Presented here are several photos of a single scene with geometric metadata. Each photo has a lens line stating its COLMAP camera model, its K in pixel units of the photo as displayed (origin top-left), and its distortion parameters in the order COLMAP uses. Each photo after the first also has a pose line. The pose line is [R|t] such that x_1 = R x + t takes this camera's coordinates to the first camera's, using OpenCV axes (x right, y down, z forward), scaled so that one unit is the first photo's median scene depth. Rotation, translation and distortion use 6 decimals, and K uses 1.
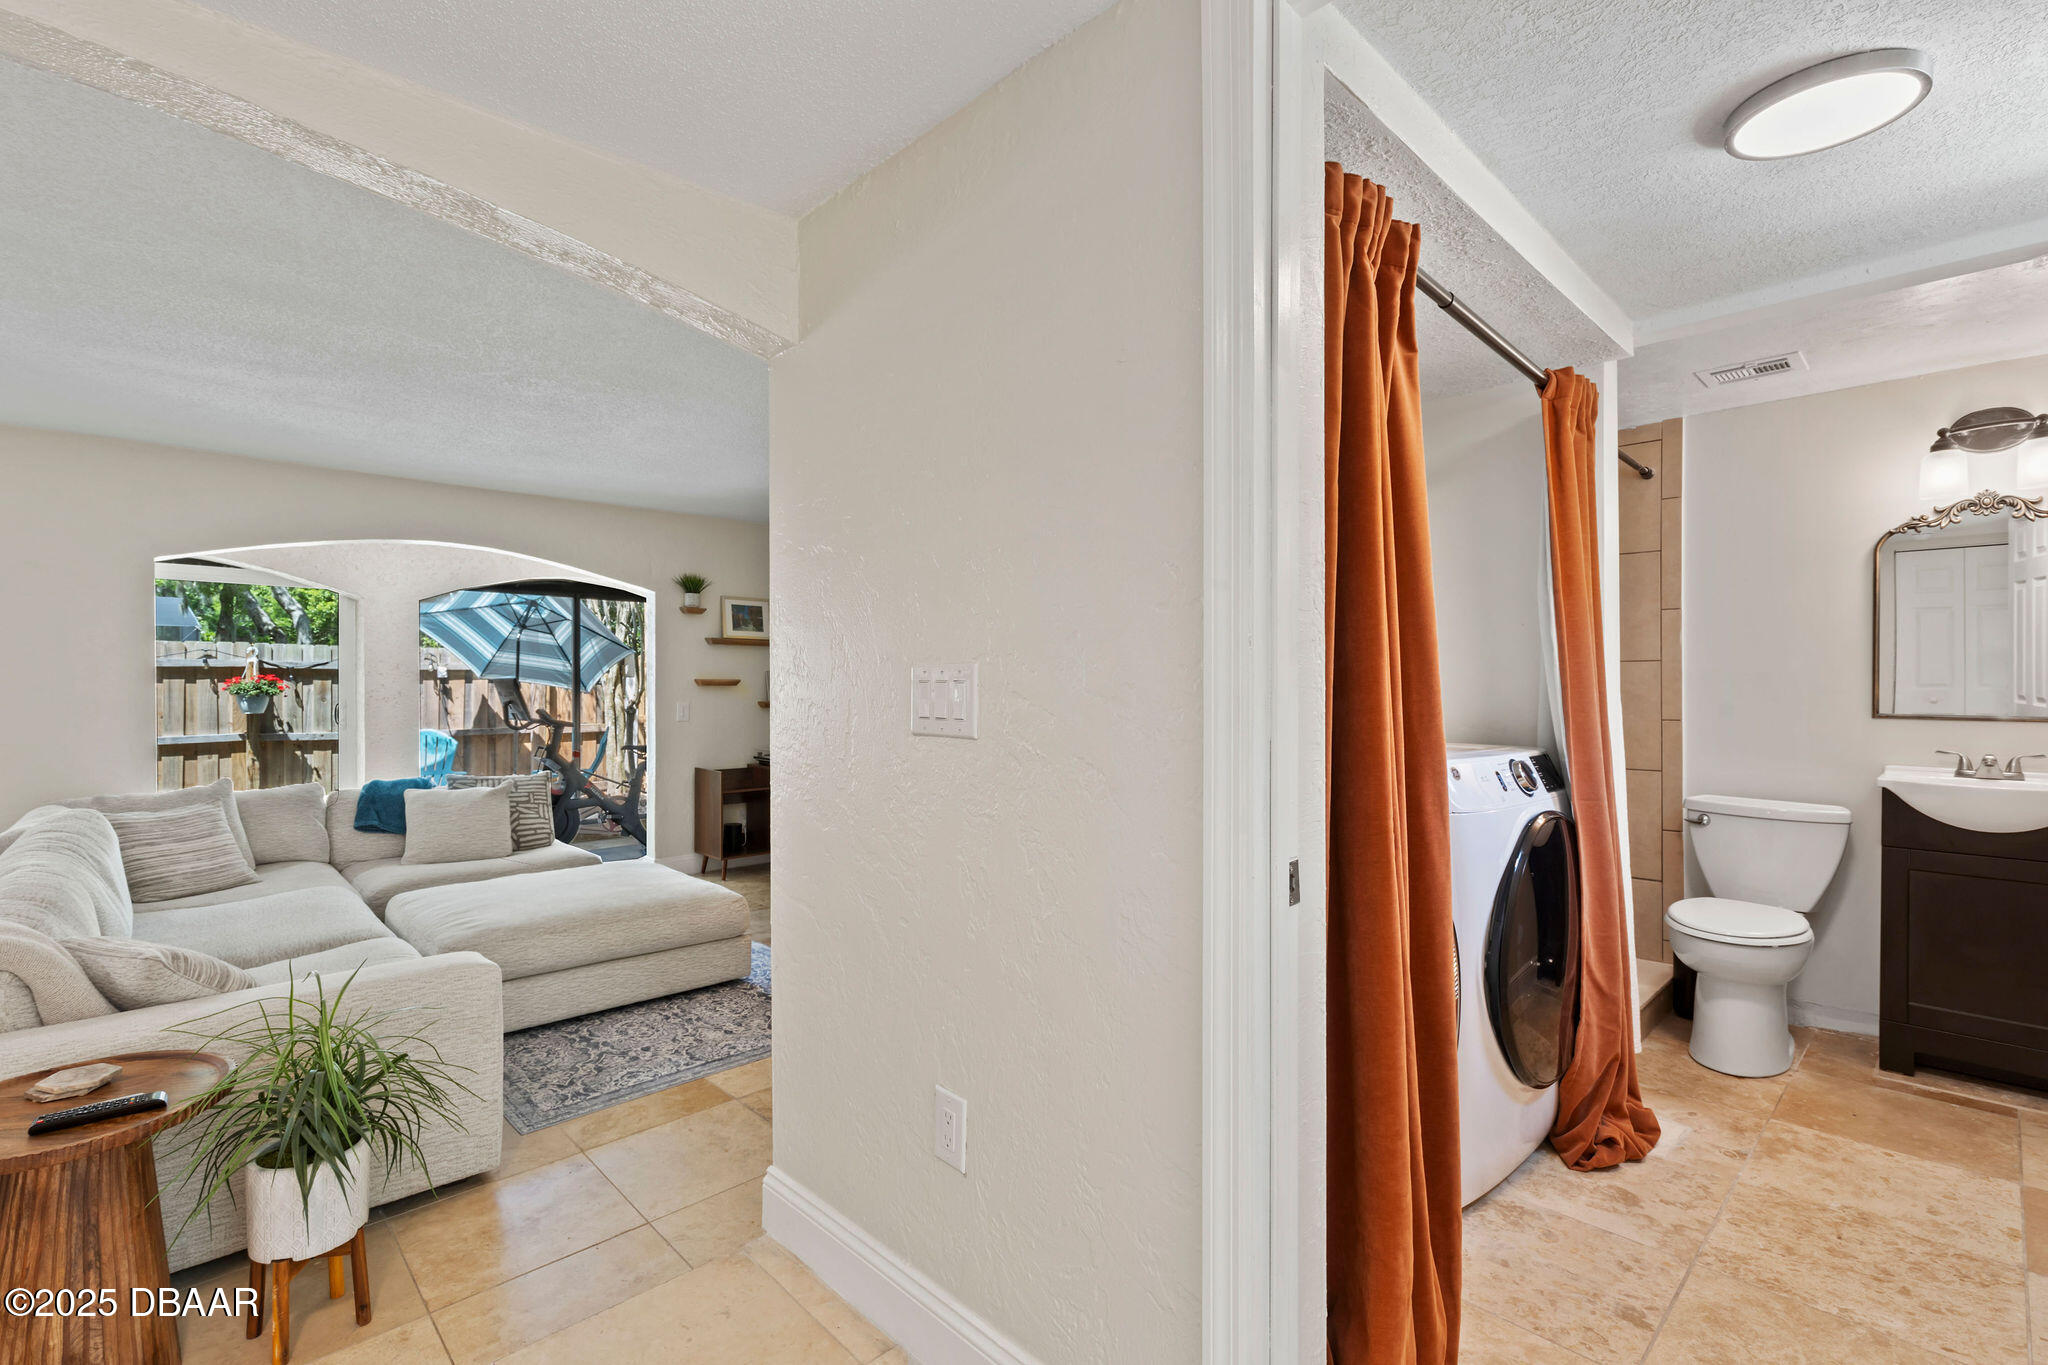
lens RADIAL K [[919.5, 0, 1030.0], [0, 919.5, 688.8], [0, 0, 1]] dist [0.002938, -0.000773]
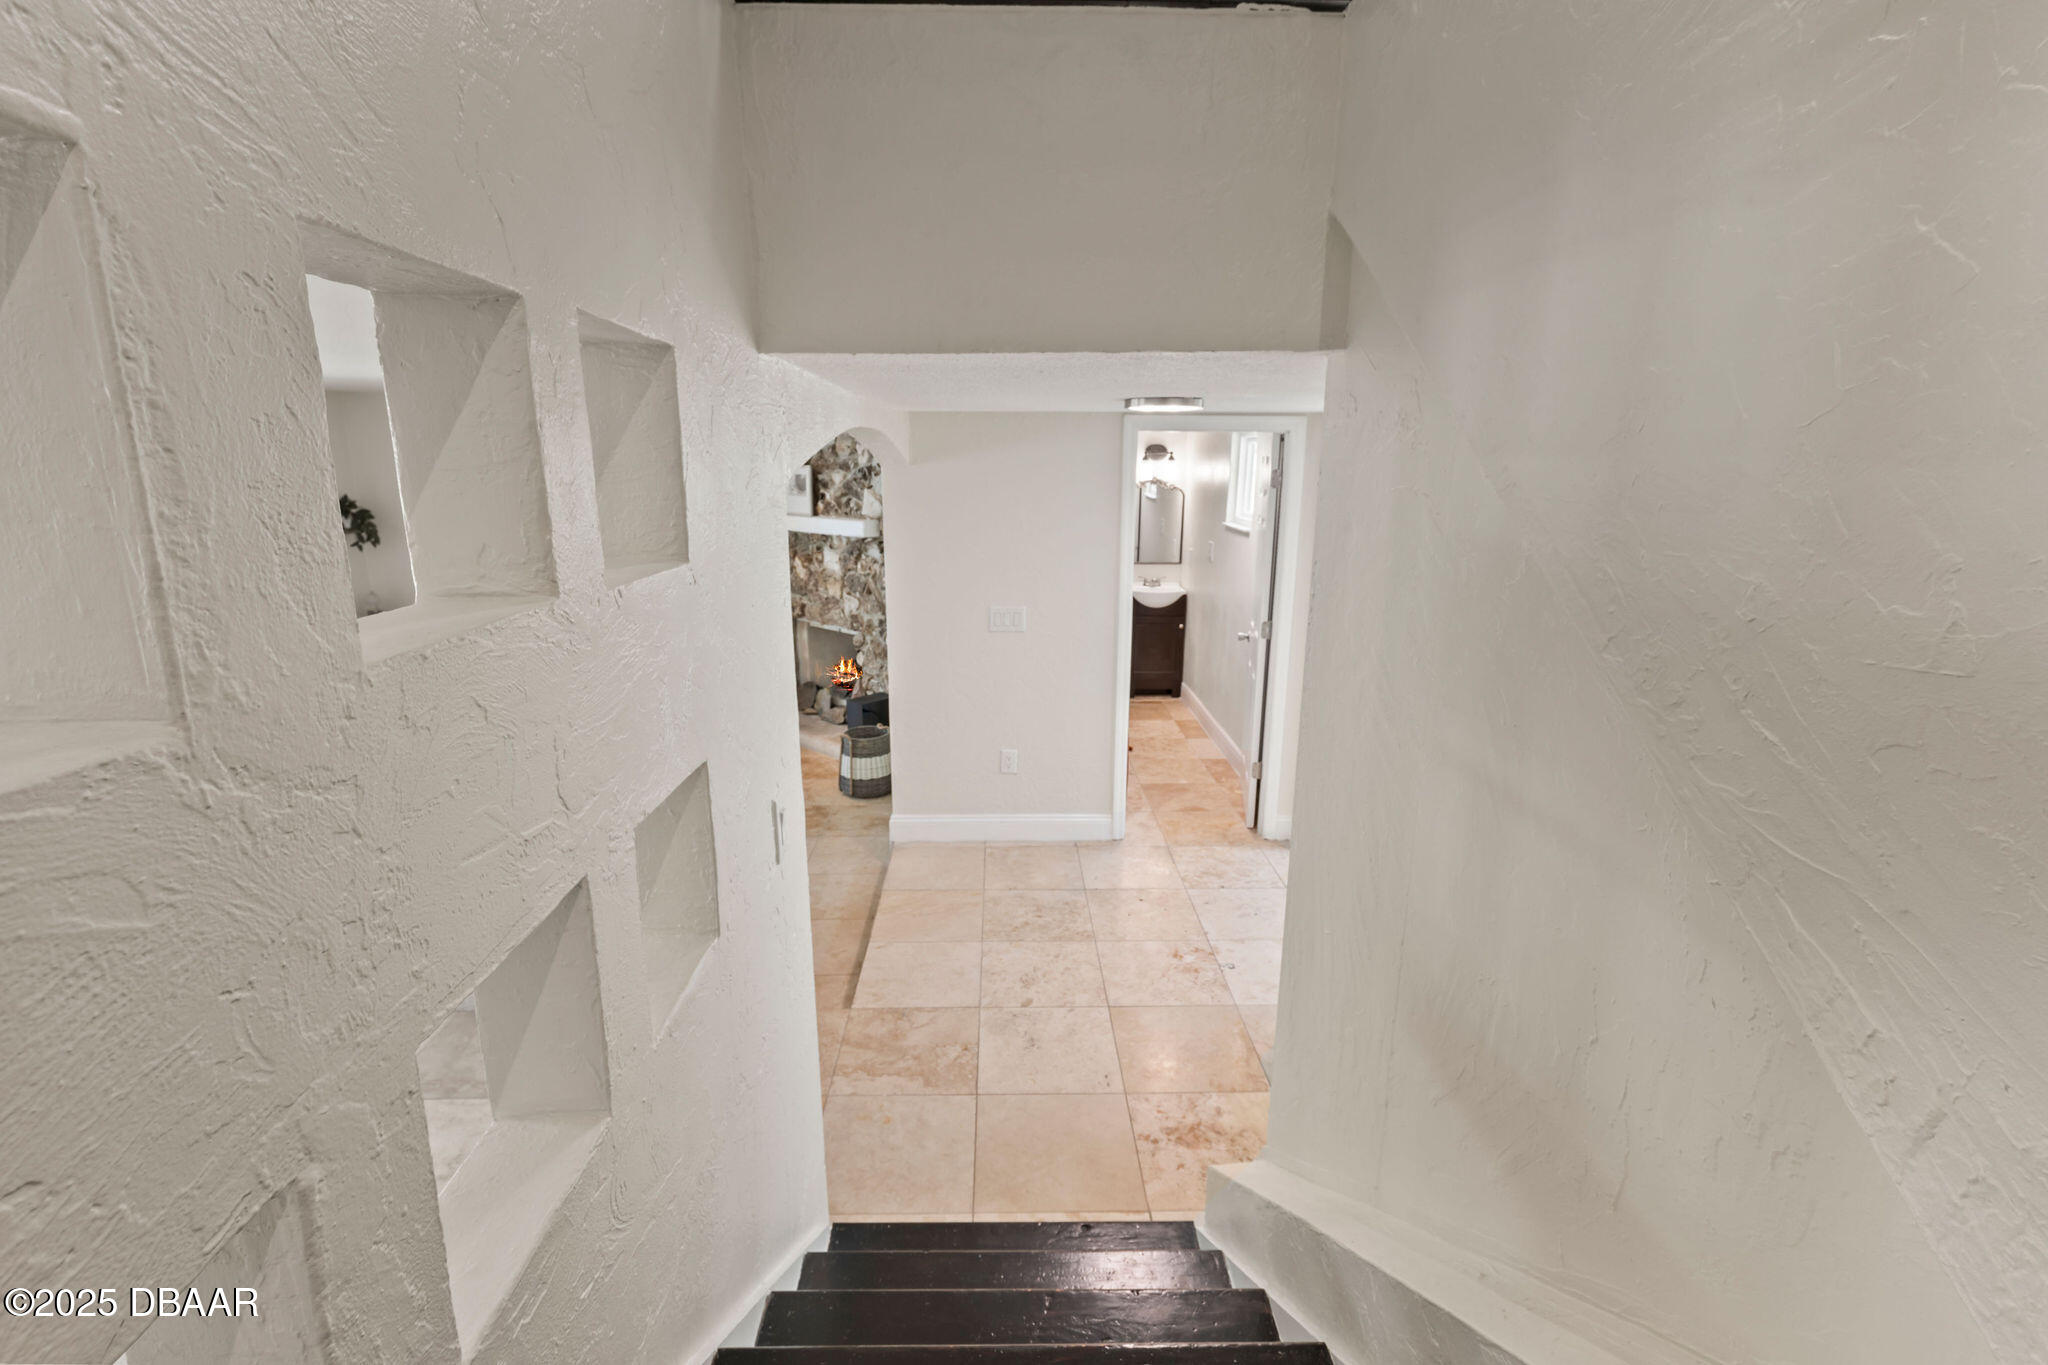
lens RADIAL K [[919.5, 0, 1008.3], [0, 919.5, 679.9], [0, 0, 1]] dist [0.002938, -0.000773]
pose [[0.683809, -0.171856, 0.709134, -1.187081], [0.001602, 0.972219, 0.234068, -0.263452], [-0.729660, -0.158922, 0.665087, -0.516907]]
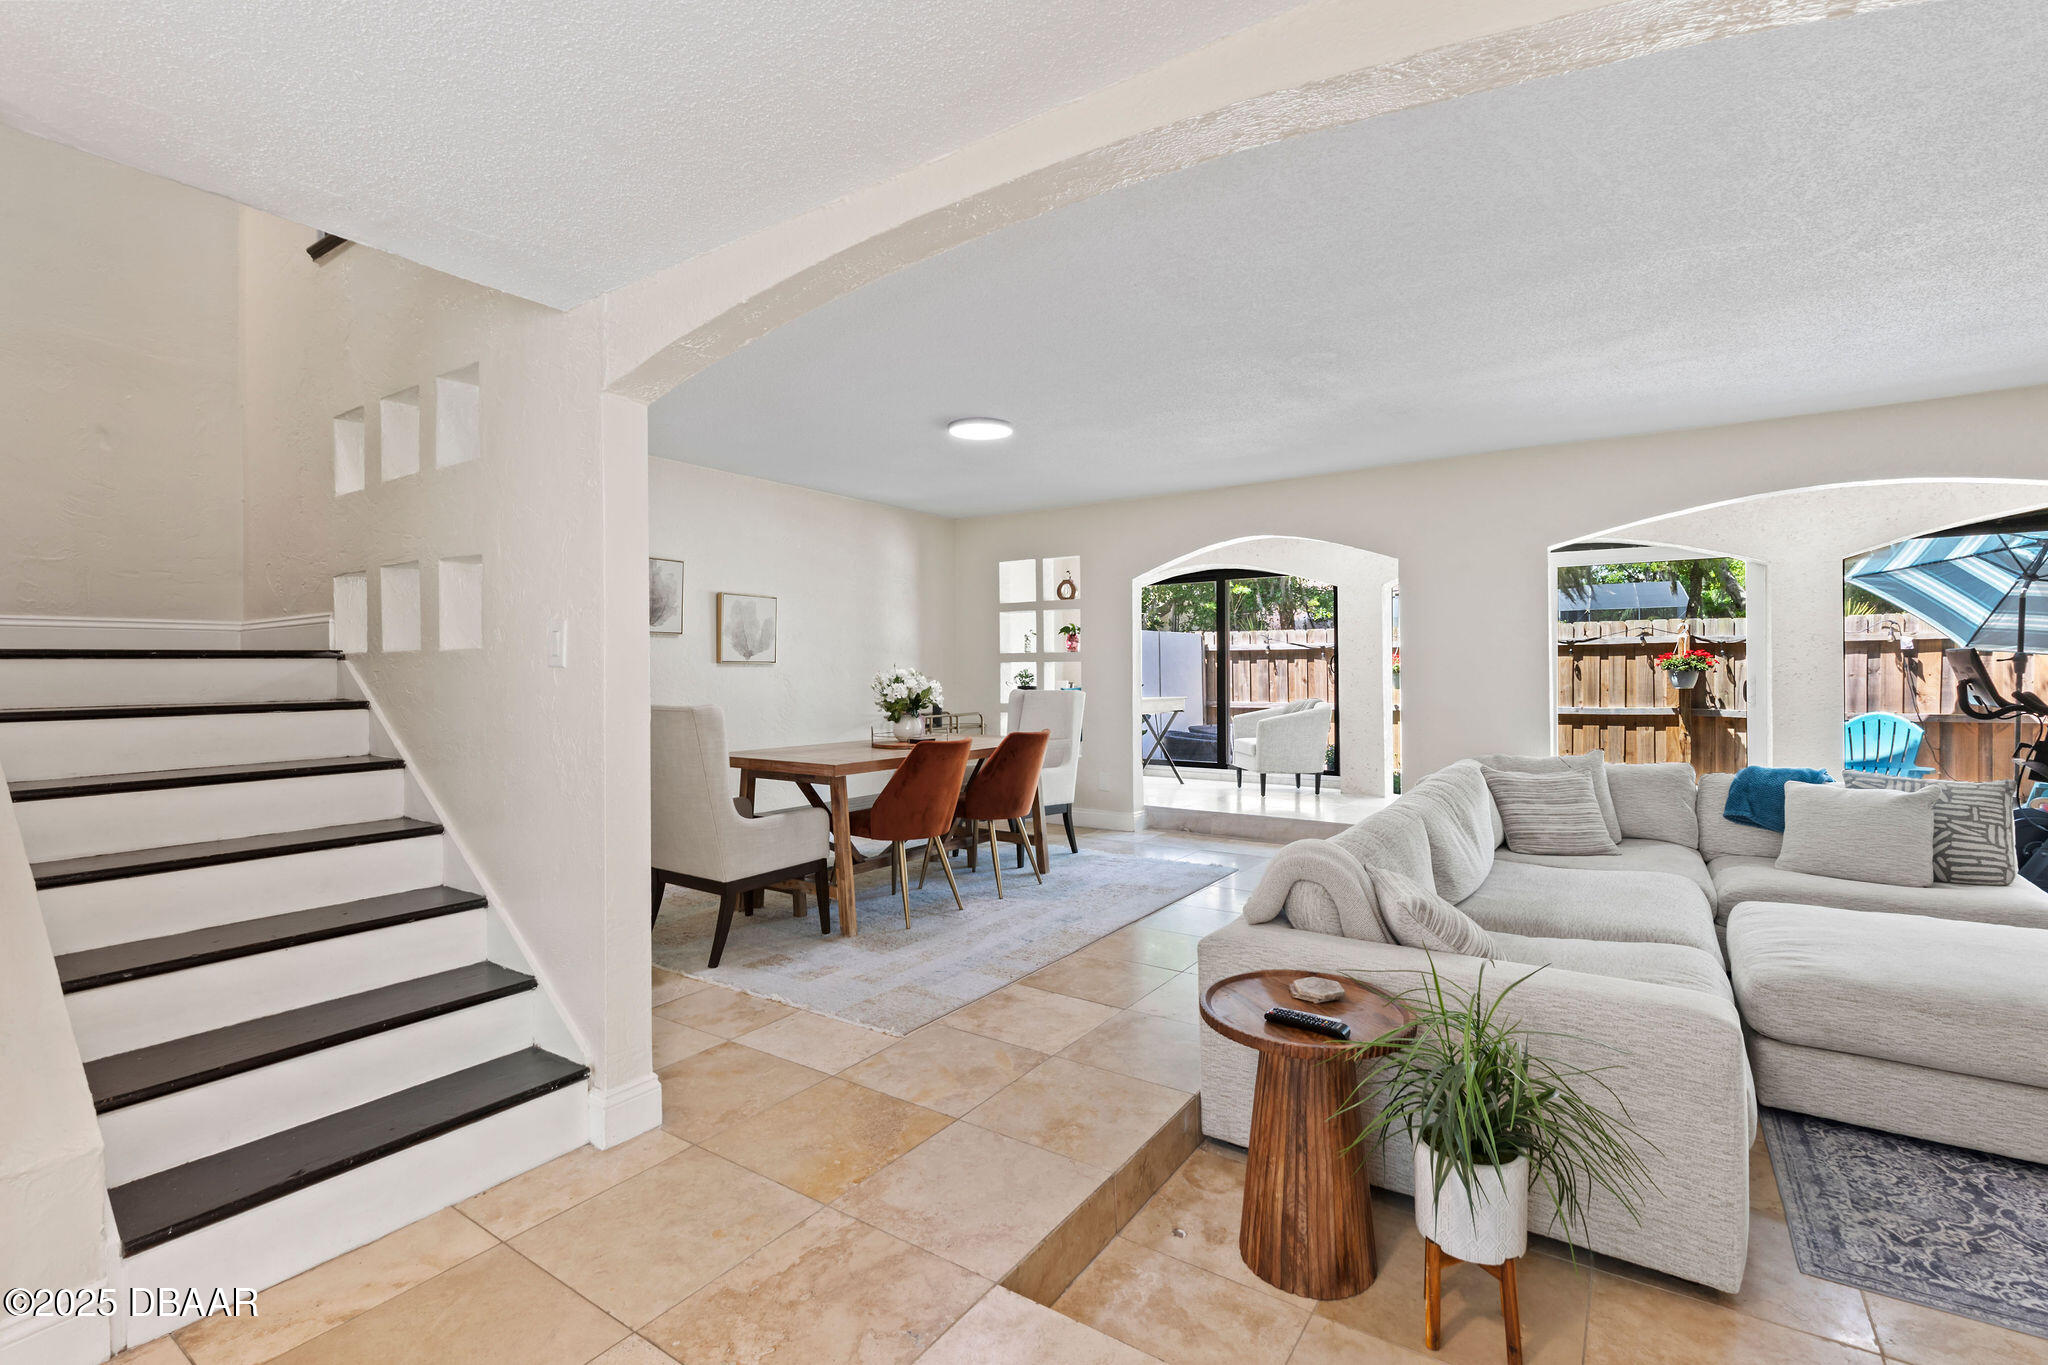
lens RADIAL K [[919.5, 0, 1010.6], [0, 919.5, 669.4], [0, 0, 1]] dist [0.002938, -0.000773]
pose [[0.188366, 0.000881, -0.982098, 0.046929], [0.004895, 0.999986, 0.001836, 0.000711], [0.982087, -0.005153, 0.188359, 0.236885]]
